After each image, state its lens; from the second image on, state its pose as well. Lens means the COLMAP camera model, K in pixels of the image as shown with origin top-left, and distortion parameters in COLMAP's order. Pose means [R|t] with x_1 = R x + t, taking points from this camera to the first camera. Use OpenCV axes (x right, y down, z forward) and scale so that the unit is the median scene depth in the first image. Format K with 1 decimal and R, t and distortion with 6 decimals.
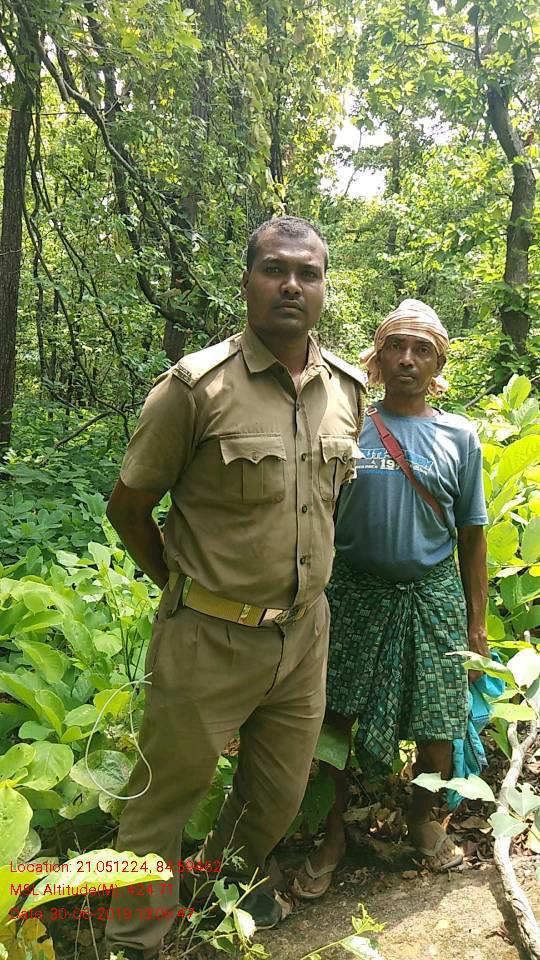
lens RADIAL K [[800.3, 0, 269.5], [0, 800.3, 482.8], [0, 0, 1]] dist [0.175866, -0.365694]
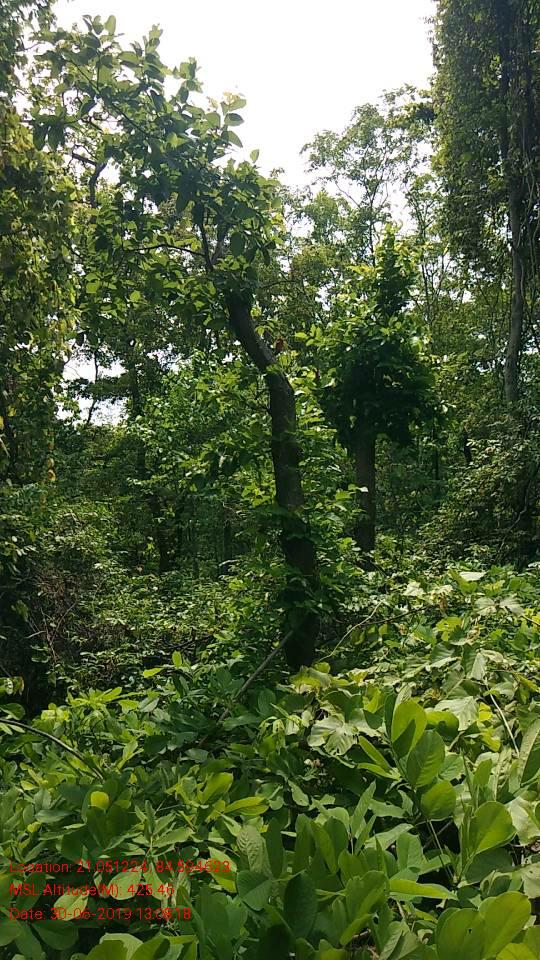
lens RADIAL K [[800.3, 0, 269.5], [0, 800.3, 482.8], [0, 0, 1]] dist [0.175866, -0.365694]
pose [[0.951957, -0.088564, 0.293145, 0.023969], [0.162117, 0.957870, -0.237072, -0.044872], [-0.259799, 0.273206, 0.926209, 0.140563]]
